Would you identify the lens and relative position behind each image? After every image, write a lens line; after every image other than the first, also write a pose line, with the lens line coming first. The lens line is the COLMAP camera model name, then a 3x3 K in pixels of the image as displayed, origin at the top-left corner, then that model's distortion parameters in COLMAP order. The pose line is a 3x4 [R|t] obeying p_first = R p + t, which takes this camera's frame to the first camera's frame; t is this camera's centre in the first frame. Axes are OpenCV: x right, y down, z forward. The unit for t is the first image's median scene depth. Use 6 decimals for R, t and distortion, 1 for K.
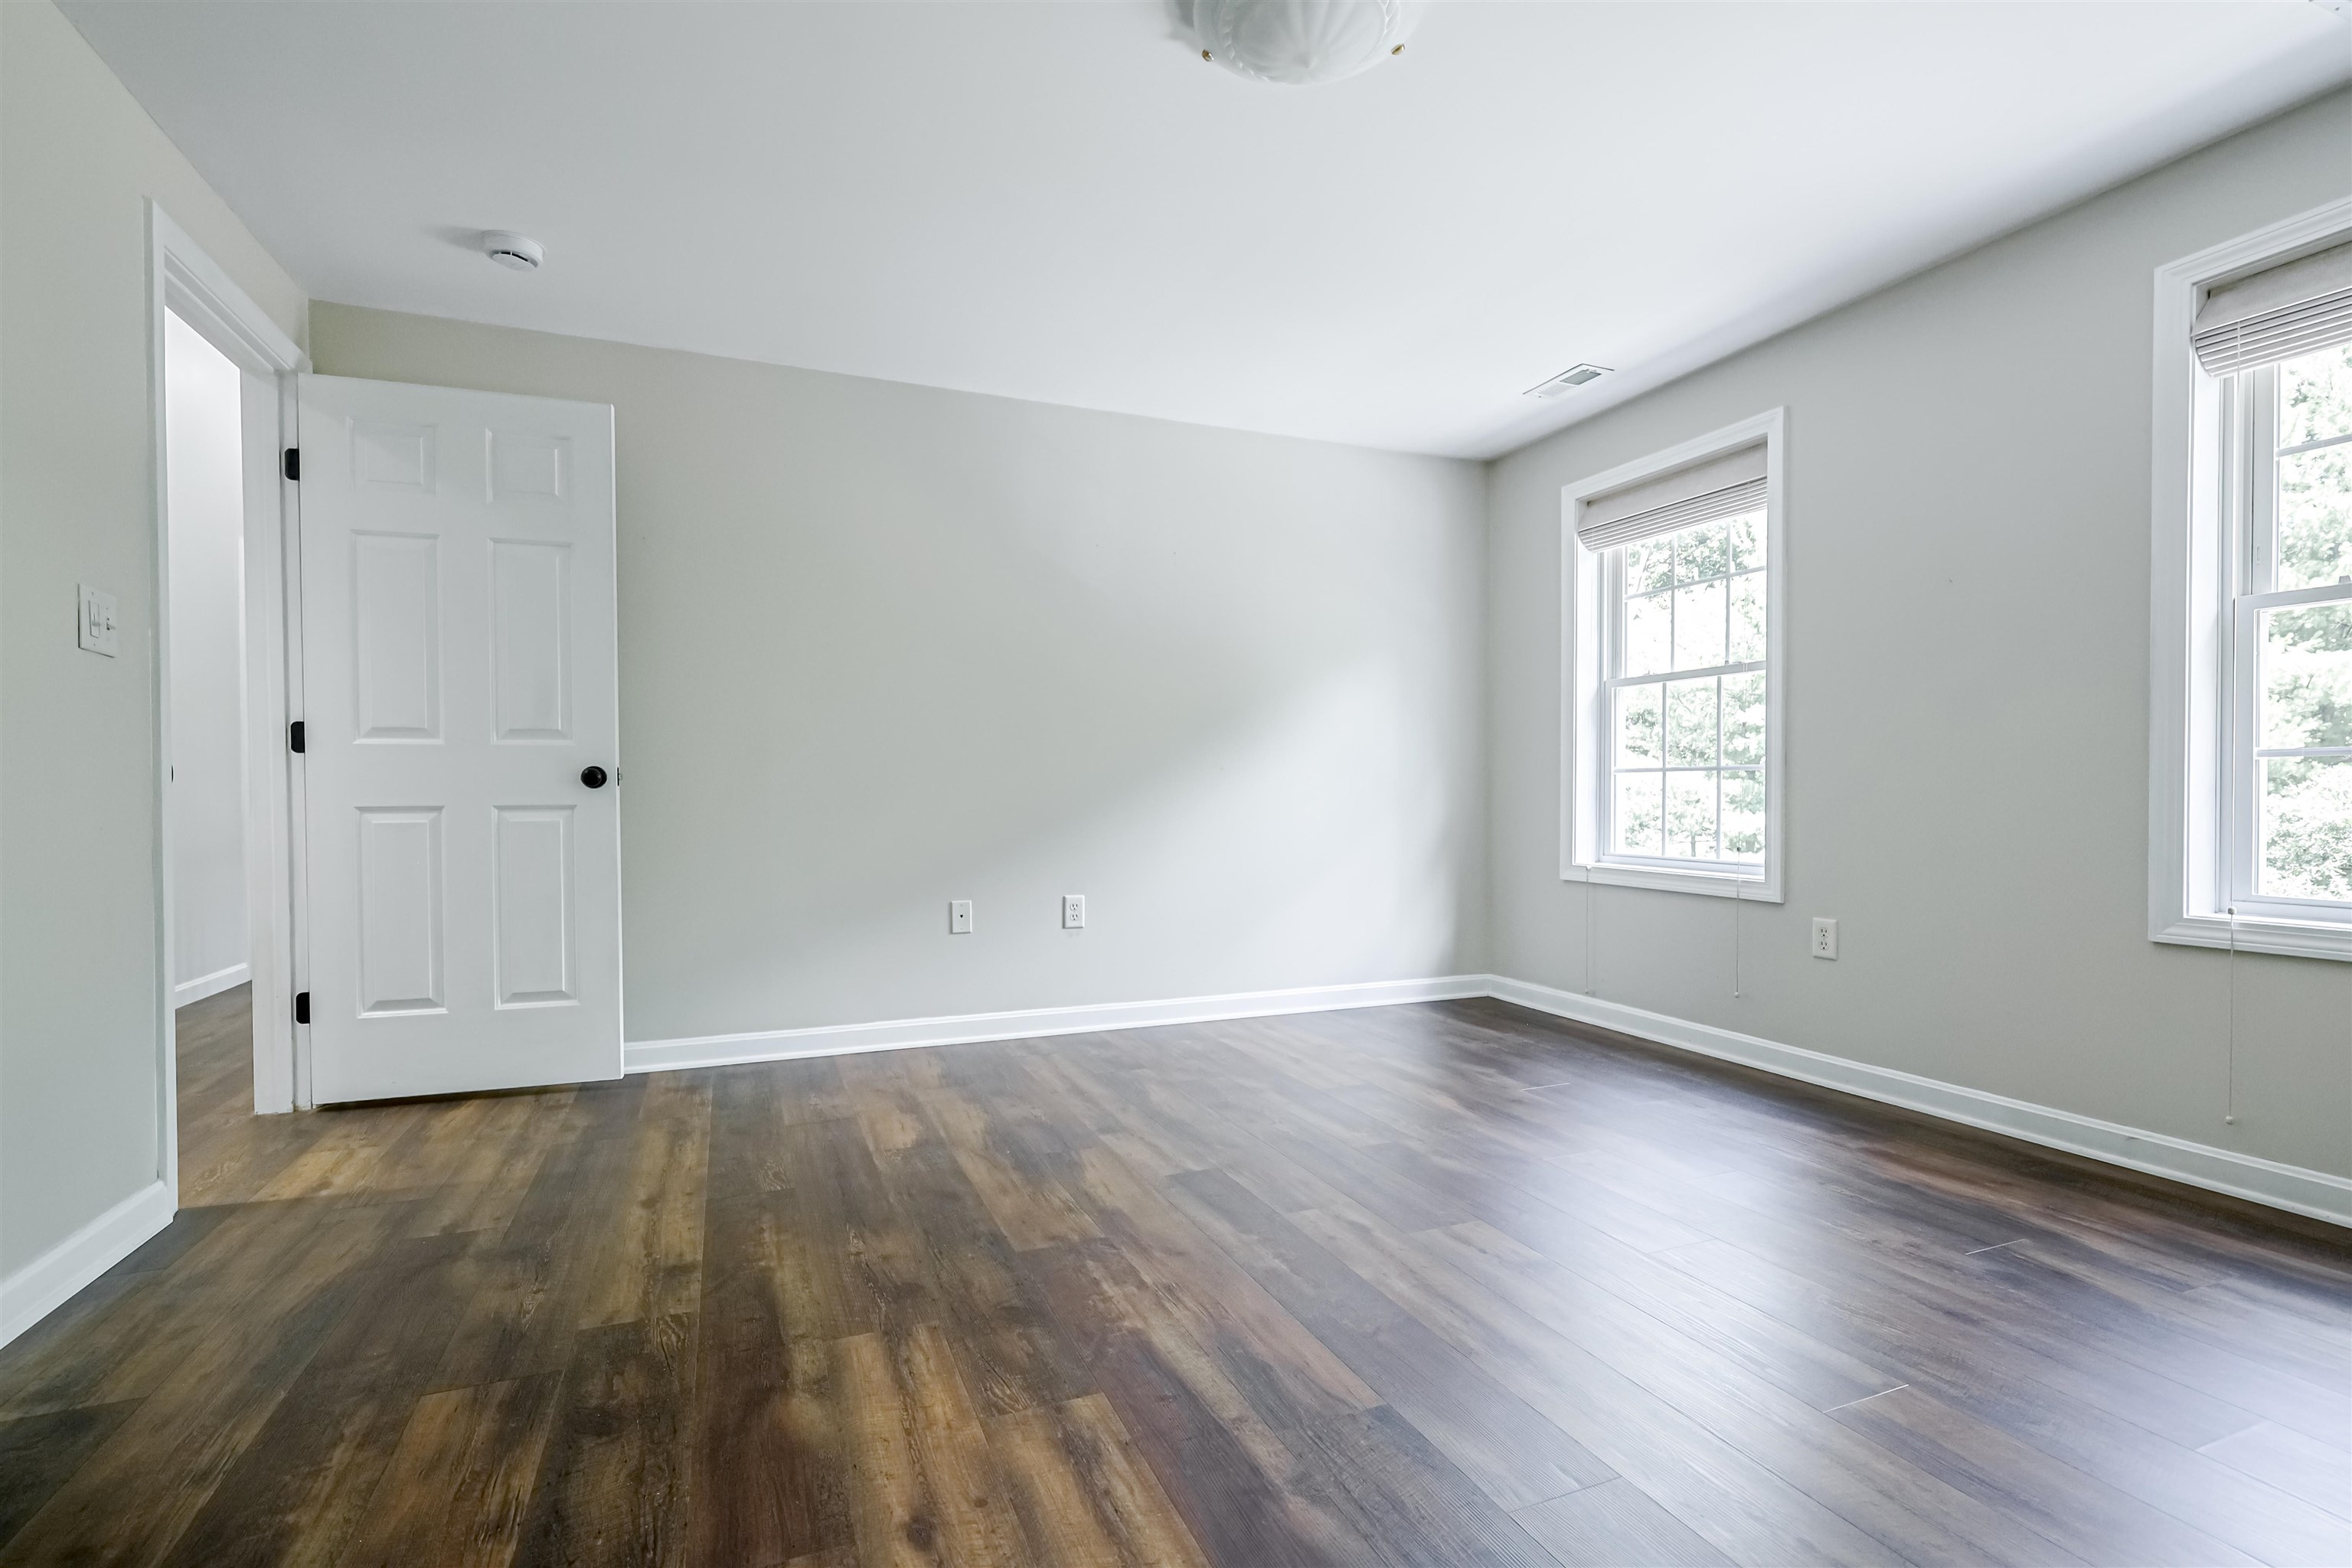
lens RADIAL K [[1062.3, 0, 1176.0], [0, 1062.3, 784.0], [0, 0, 1]] dist [-0.000361, 0.000146]
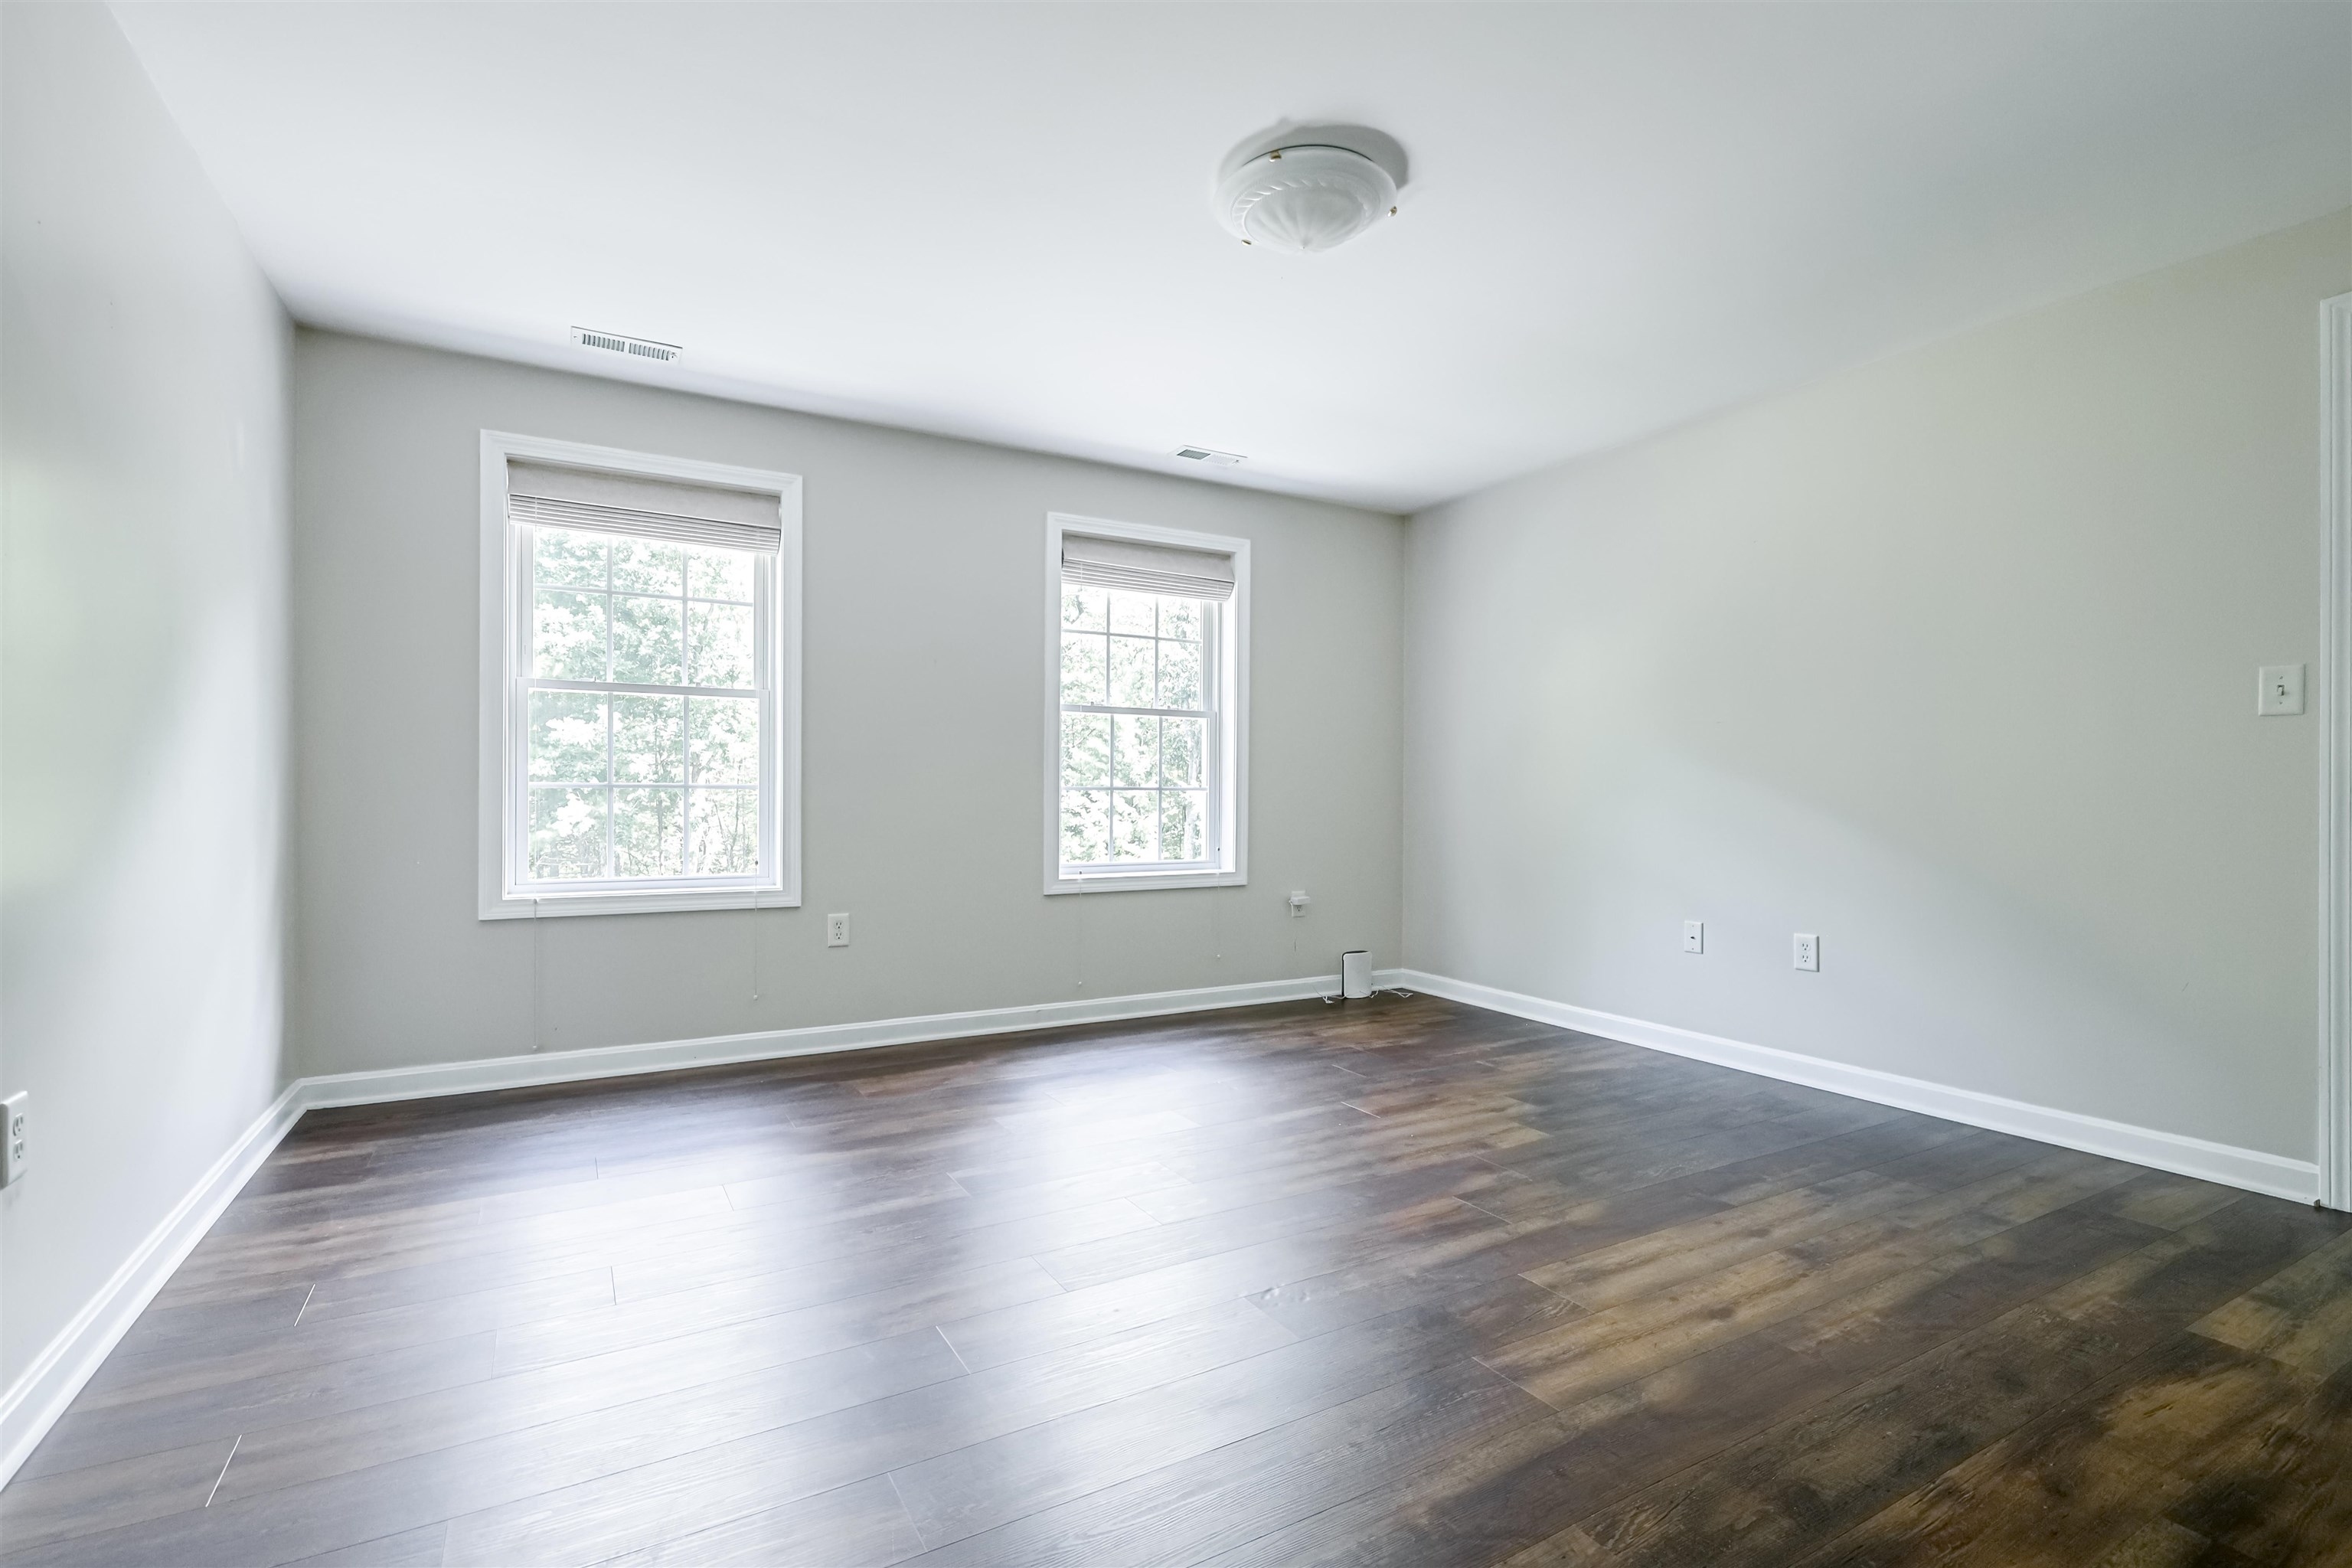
lens RADIAL K [[1062.3, 0, 1176.0], [0, 1062.3, 784.0], [0, 0, 1]] dist [-0.000361, 0.000146]
pose [[-0.113385, 0.009928, 0.993502, -0.888024], [-0.011983, 0.999864, -0.011359, -0.018125], [-0.993479, -0.013193, -0.113250, 1.036628]]
